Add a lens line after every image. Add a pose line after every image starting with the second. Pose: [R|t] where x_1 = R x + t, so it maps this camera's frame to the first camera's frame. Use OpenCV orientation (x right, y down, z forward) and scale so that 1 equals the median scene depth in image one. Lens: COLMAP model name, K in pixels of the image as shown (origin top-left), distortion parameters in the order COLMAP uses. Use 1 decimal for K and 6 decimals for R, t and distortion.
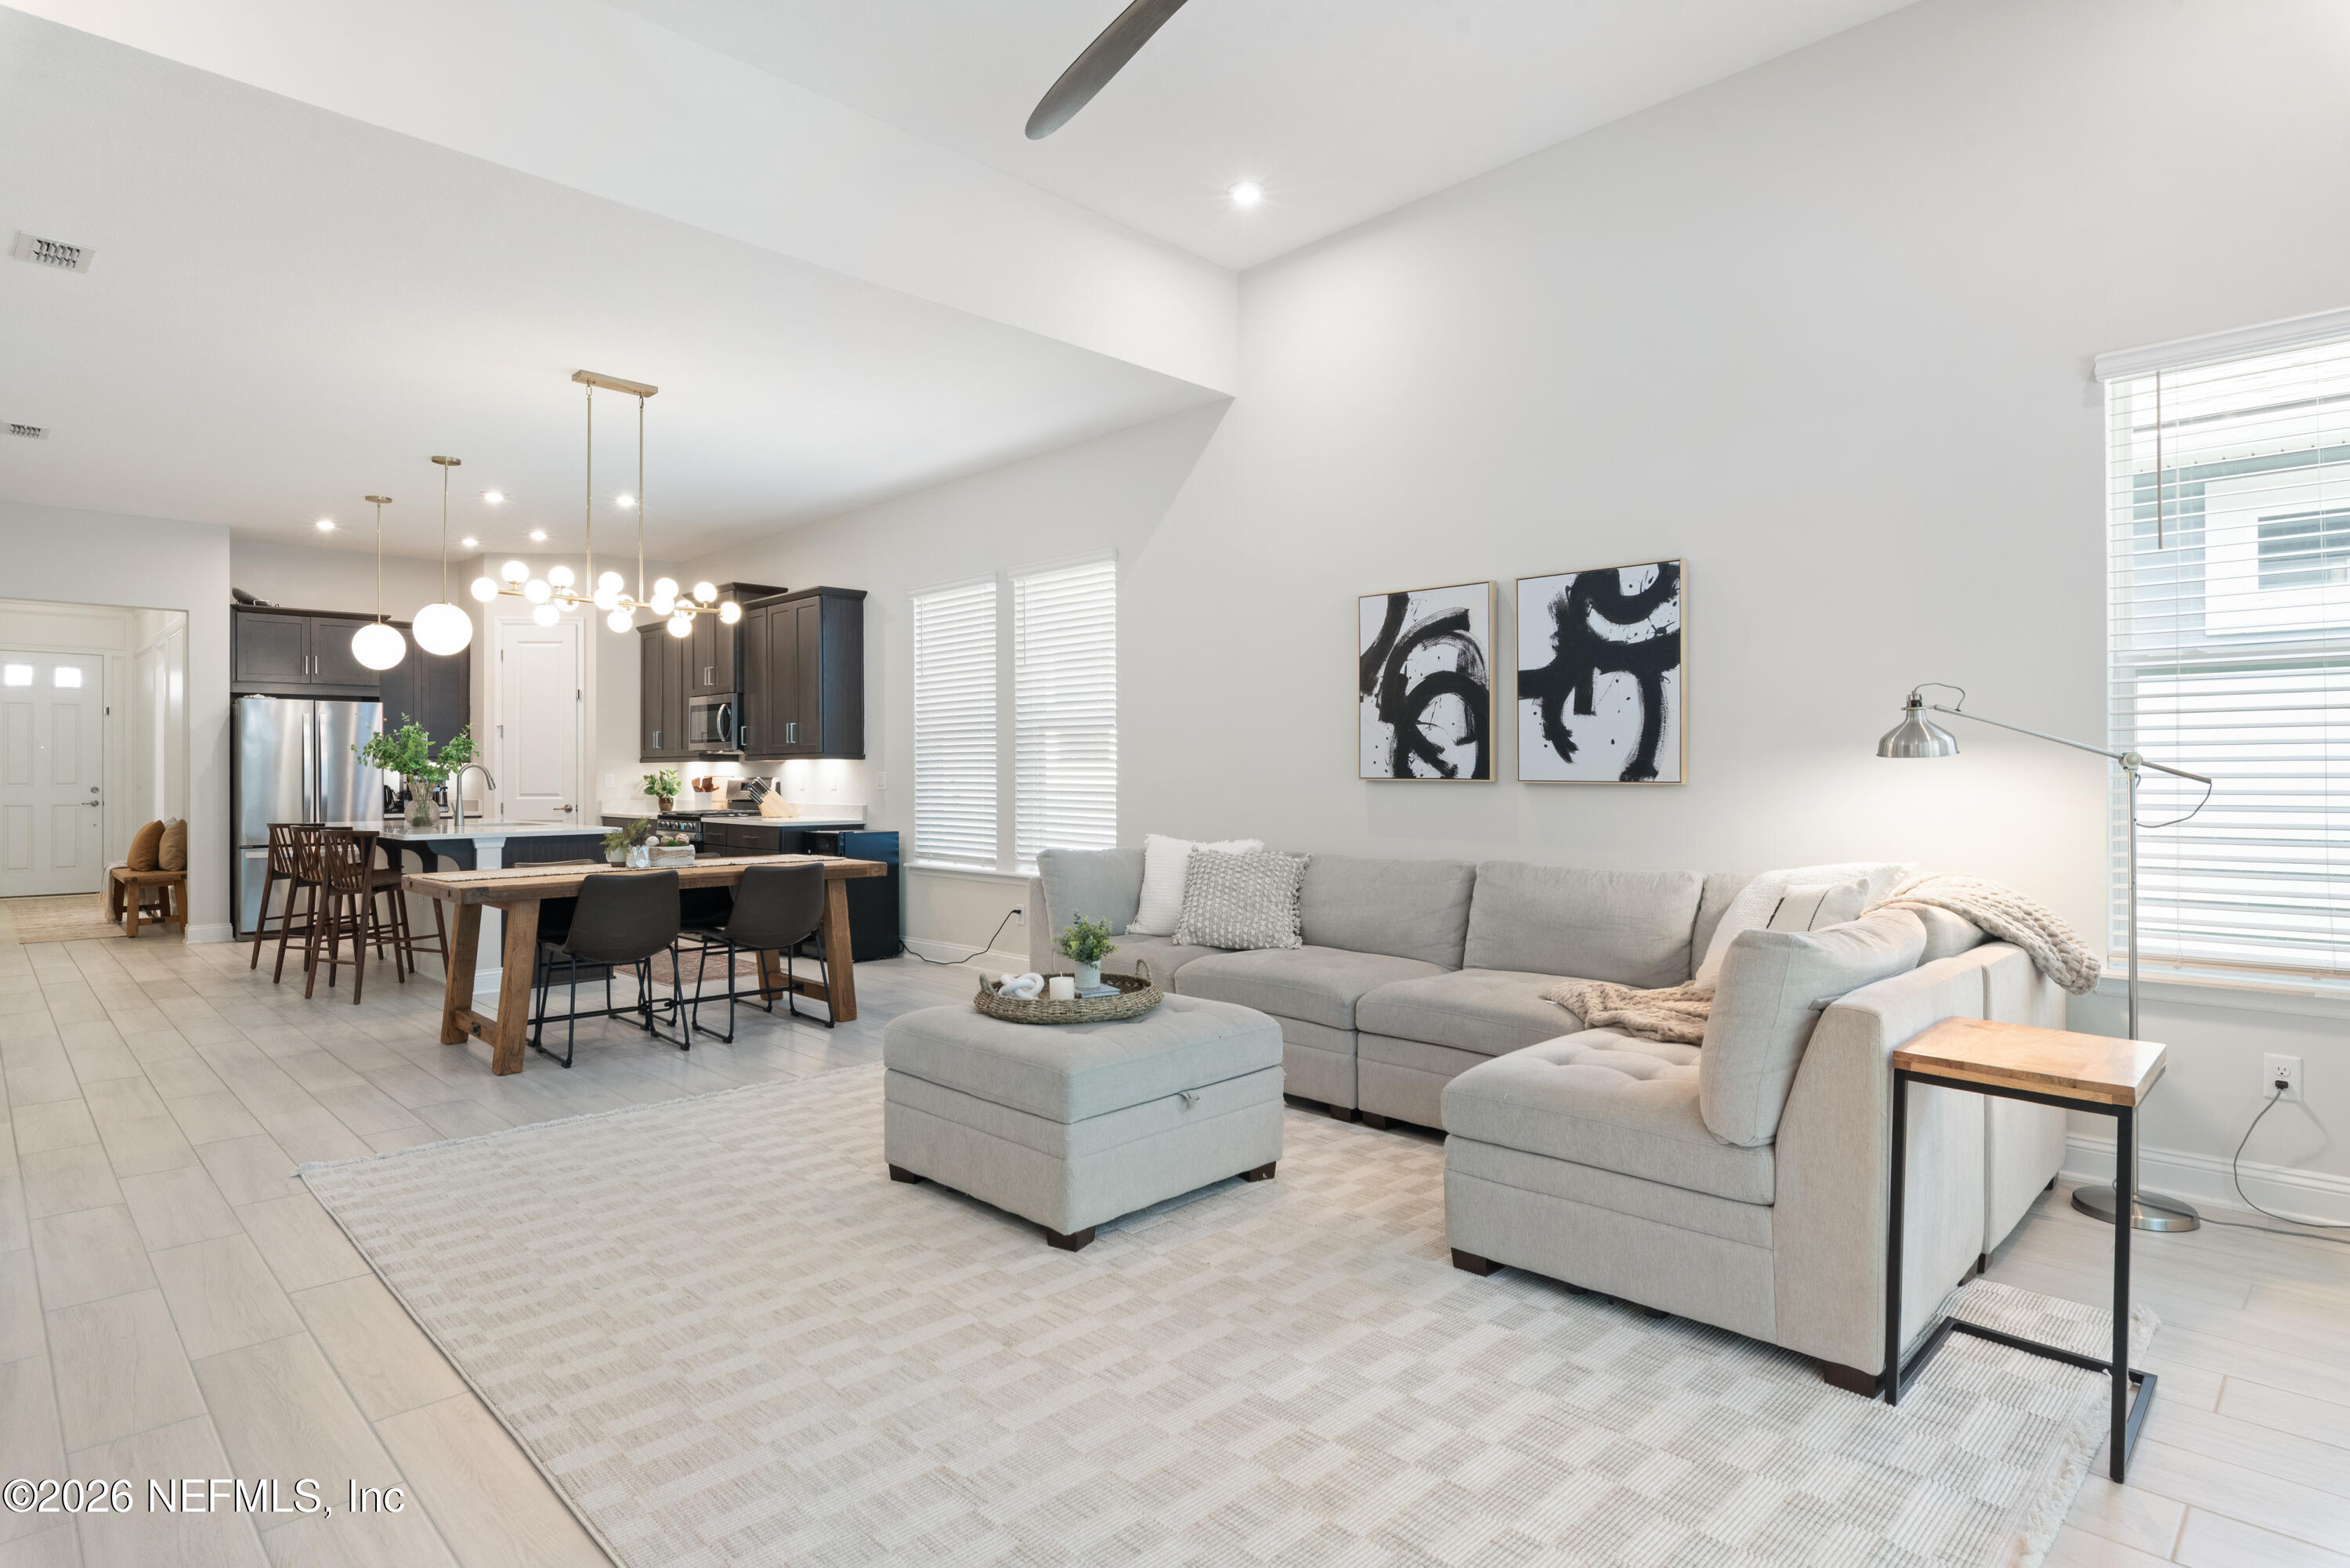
lens RADIAL K [[1220.6, 0, 1170.6], [0, 1220.6, 773.6], [0, 0, 1]] dist [-0.003059, -0.000466]
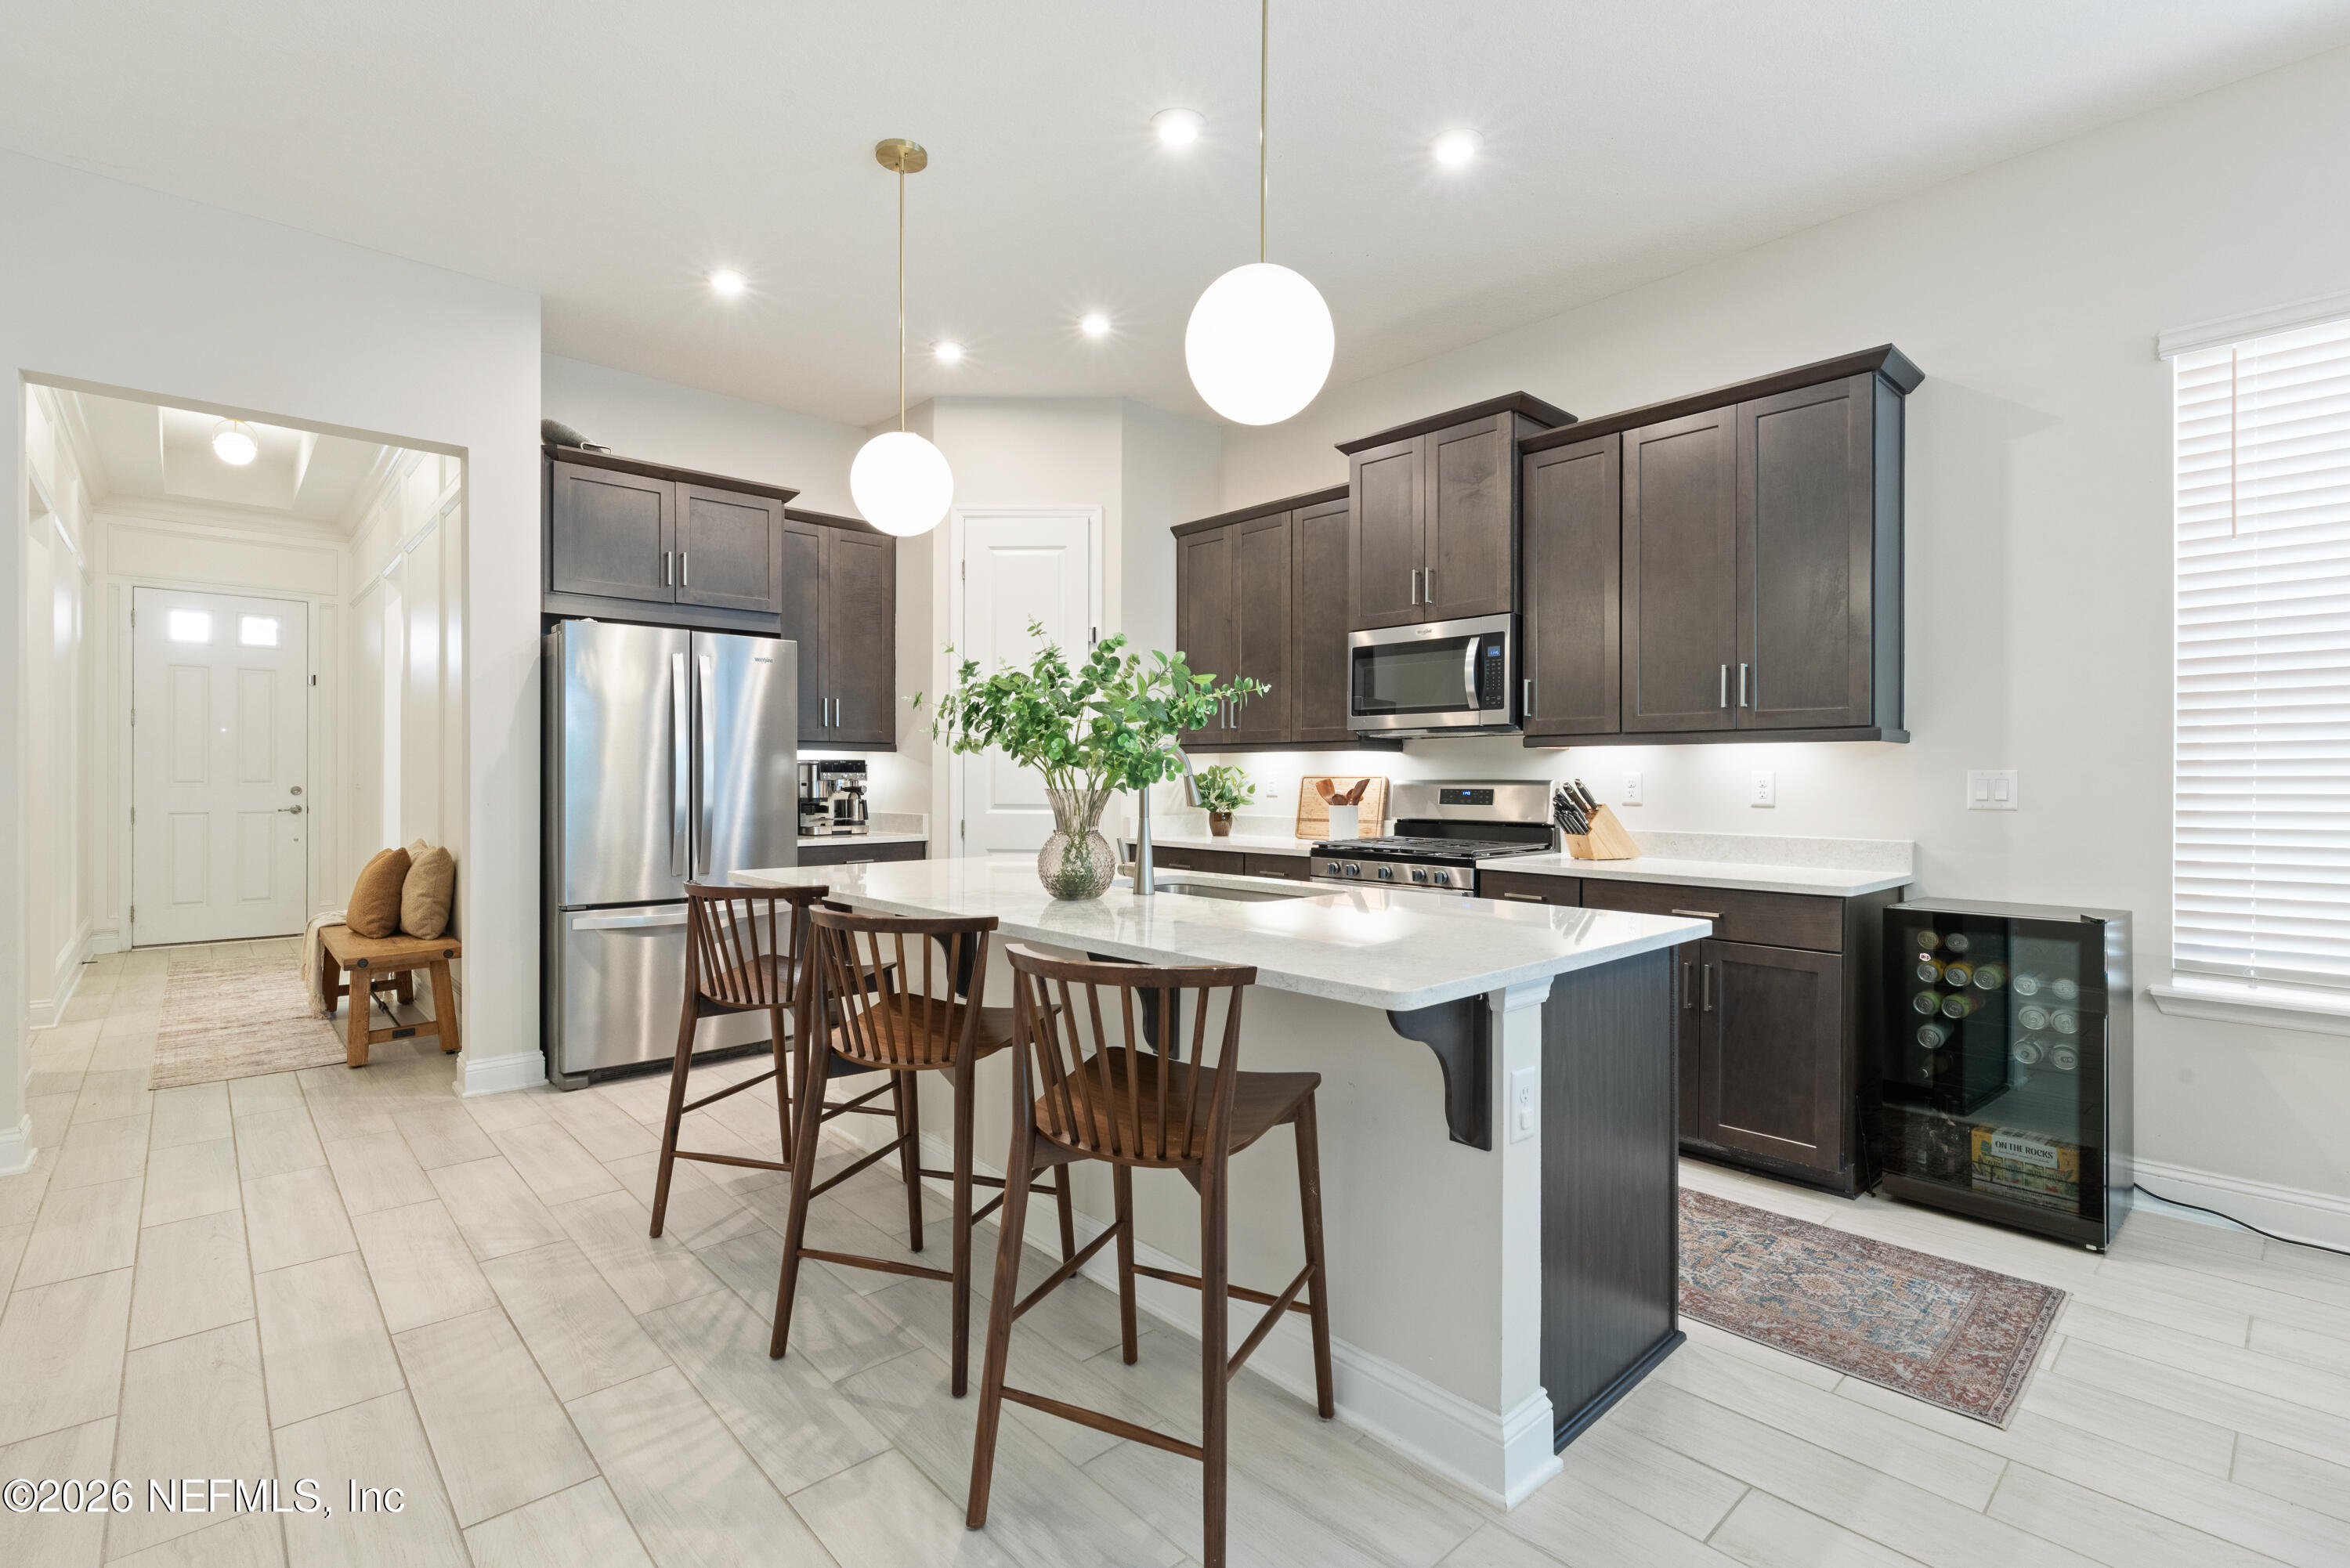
lens RADIAL K [[1066.9, 0, 1171.4], [0, 1066.9, 779.3], [0, 0, 1]] dist [0.002244, 0.000426]
pose [[0.999128, 0.005727, -0.041357, -0.812192], [-0.005576, 0.999977, 0.003775, 0.003592], [0.041378, -0.003541, 0.999137, 0.929685]]
